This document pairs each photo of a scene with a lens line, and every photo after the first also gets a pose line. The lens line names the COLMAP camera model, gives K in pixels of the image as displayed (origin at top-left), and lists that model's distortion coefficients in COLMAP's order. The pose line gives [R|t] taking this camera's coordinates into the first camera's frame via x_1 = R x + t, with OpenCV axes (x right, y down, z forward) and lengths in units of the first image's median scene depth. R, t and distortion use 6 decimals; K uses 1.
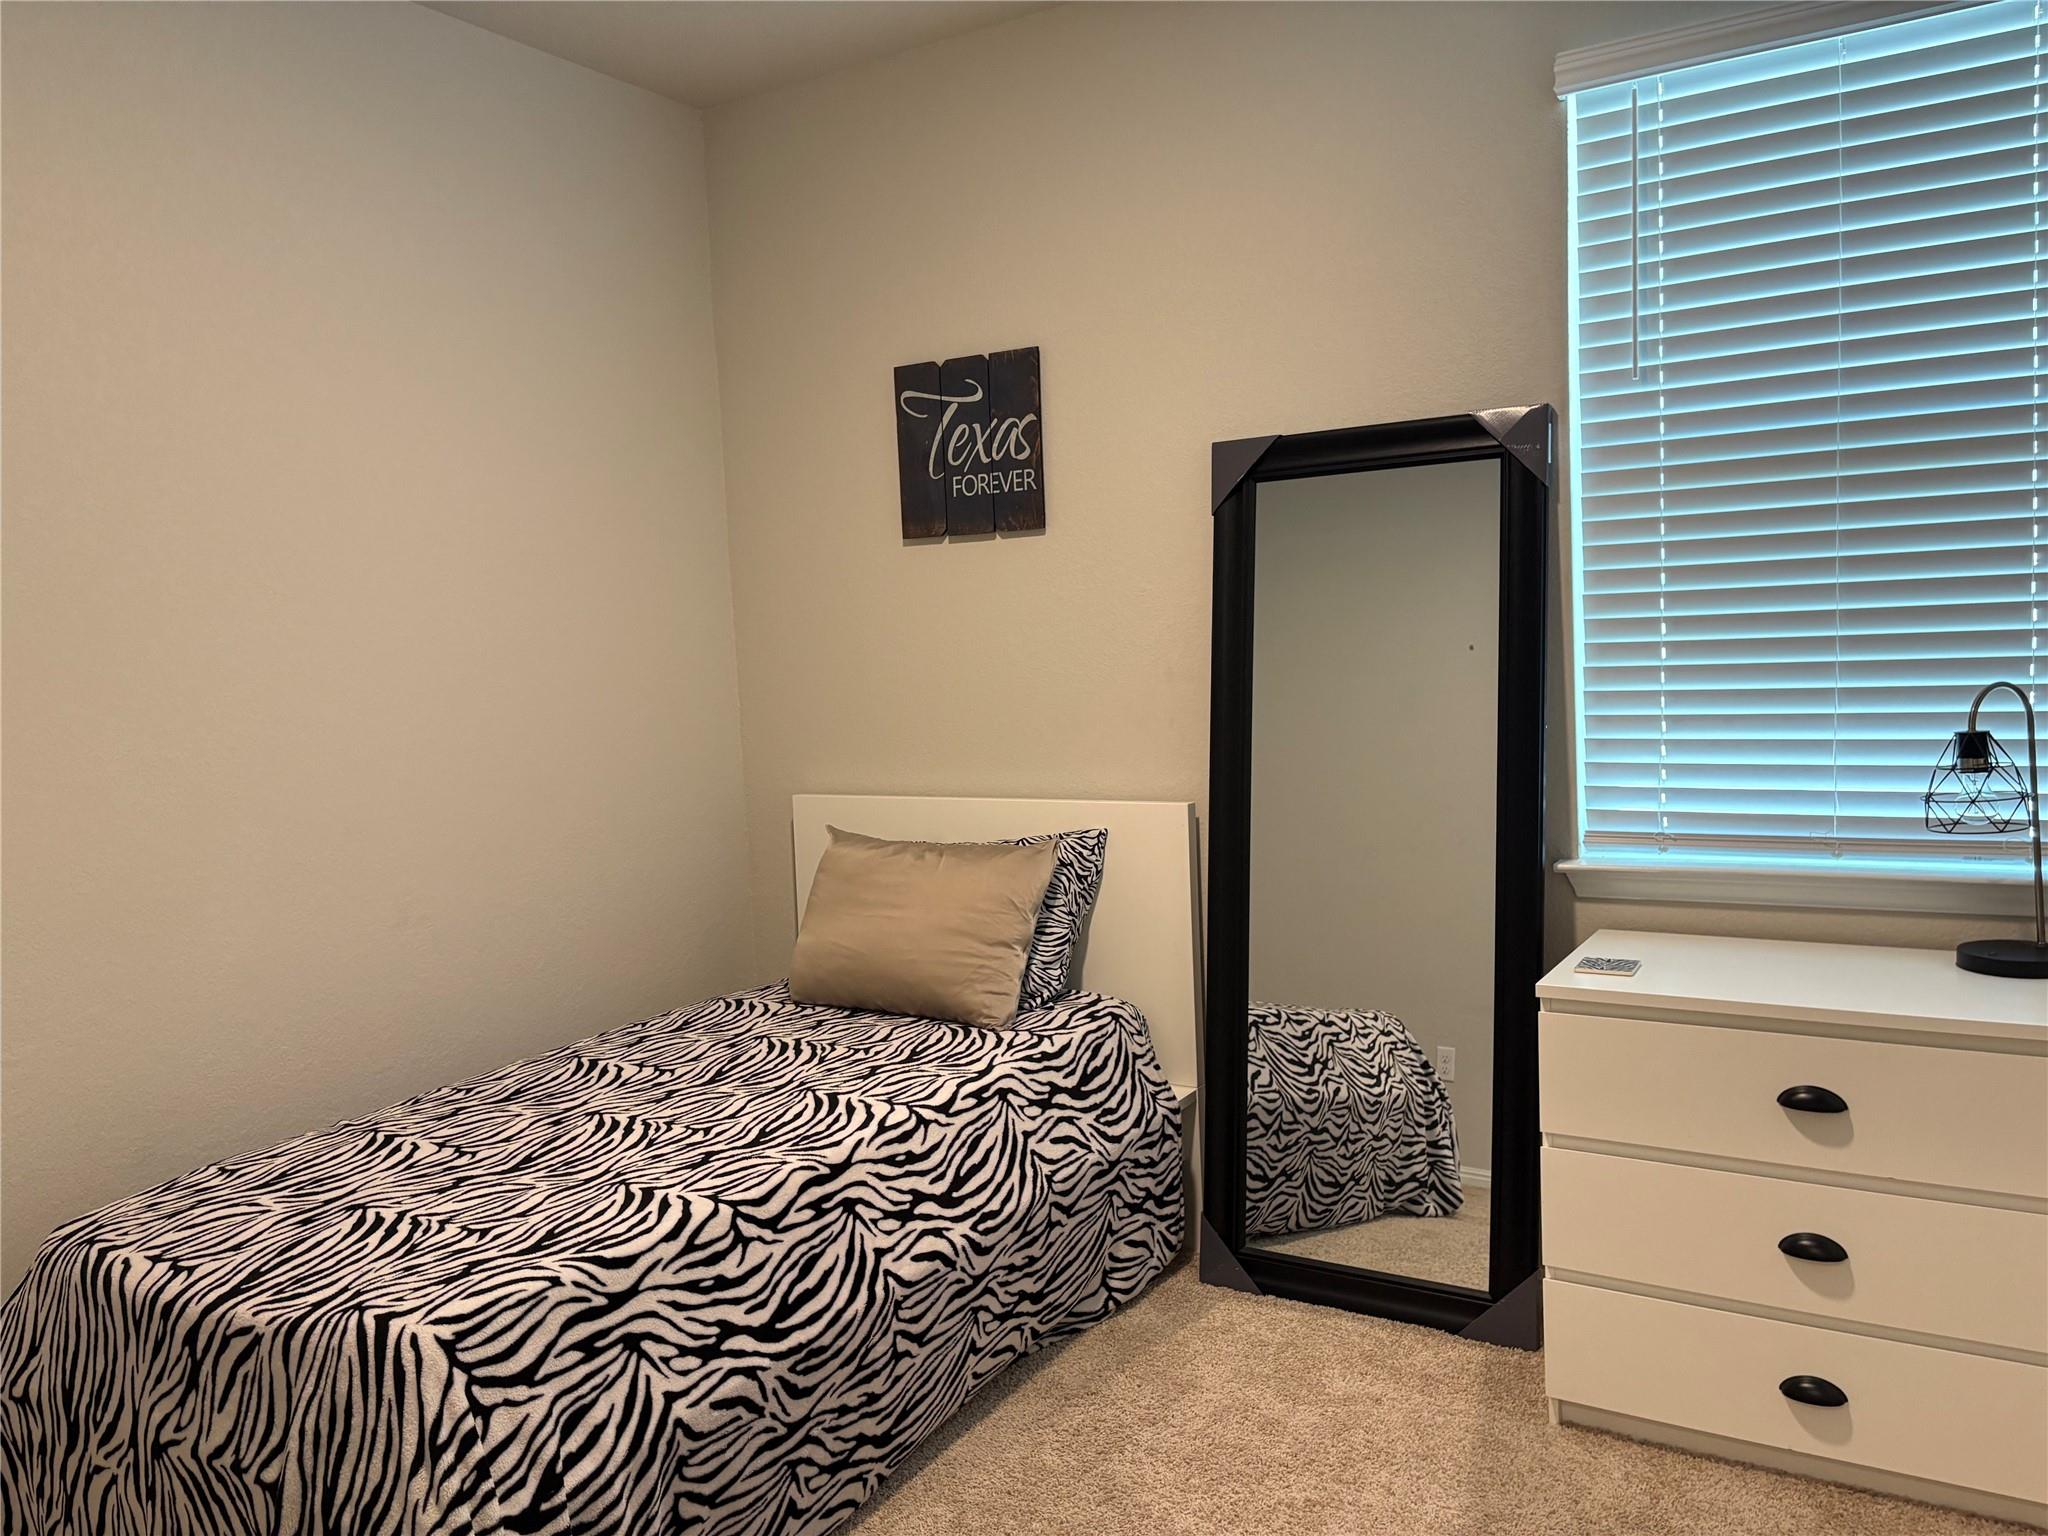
lens RADIAL K [[1539.2, 0, 1020.9], [0, 1539.2, 769.0], [0, 0, 1]] dist [0.048567, -0.034079]
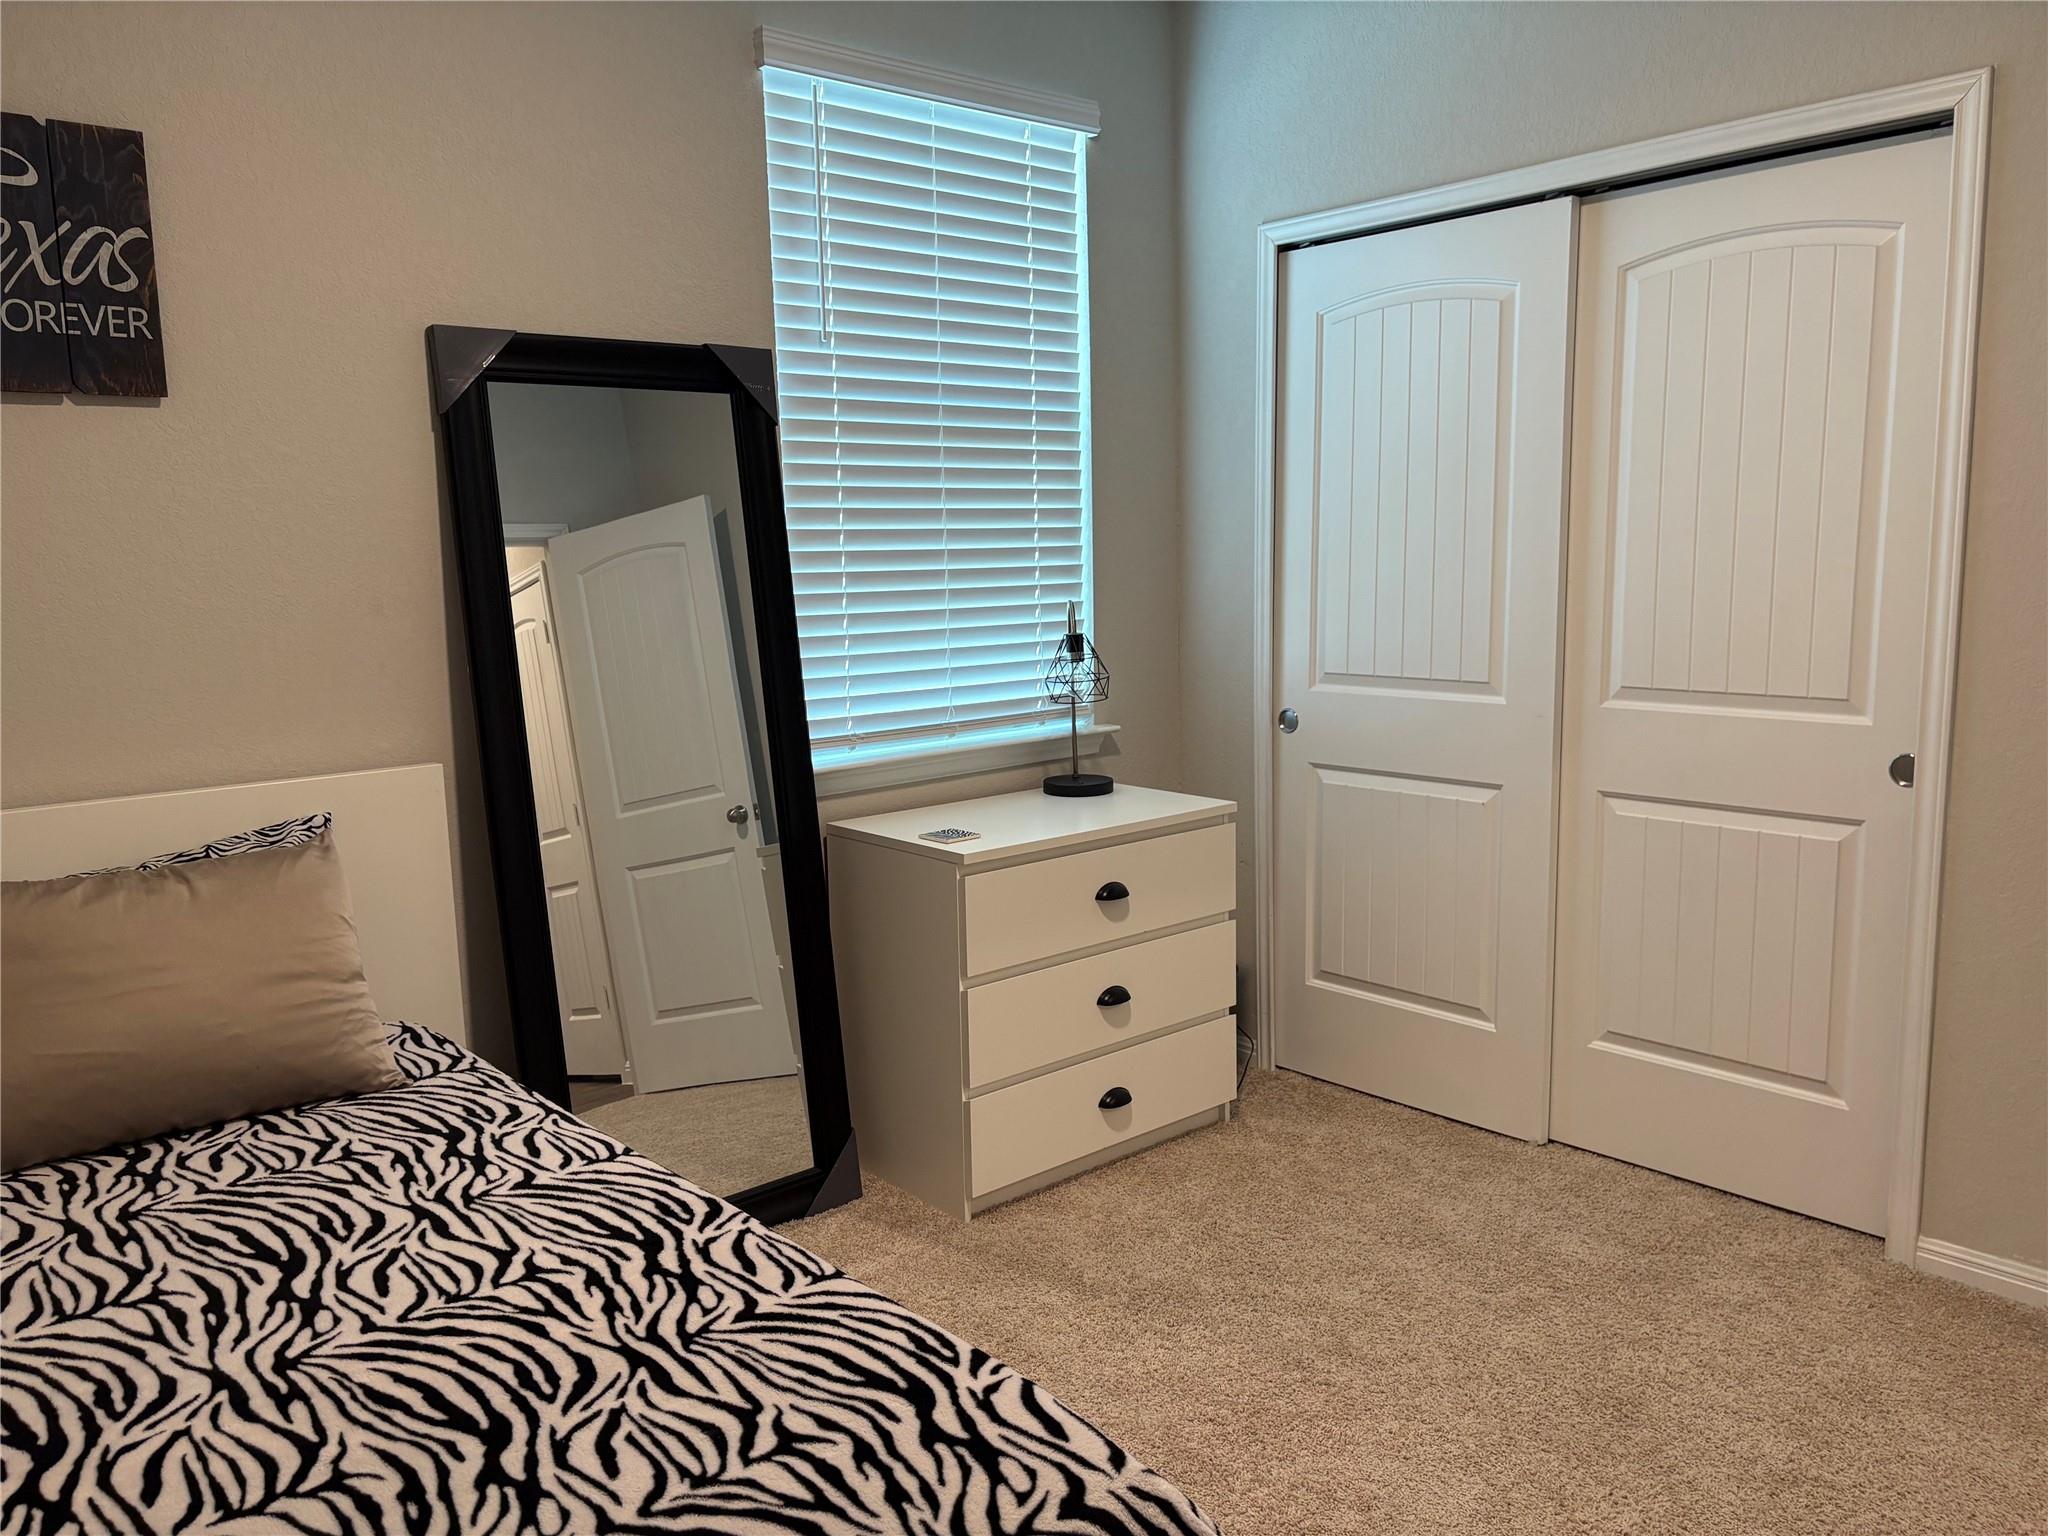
lens RADIAL K [[1539.2, 0, 1021.7], [0, 1539.2, 766.8], [0, 0, 1]] dist [0.048567, -0.034079]
pose [[0.300227, -0.103084, 0.948281, -0.601601], [0.091884, 0.992646, 0.078816, -0.013033], [-0.949432, 0.063469, 0.307491, 0.467933]]
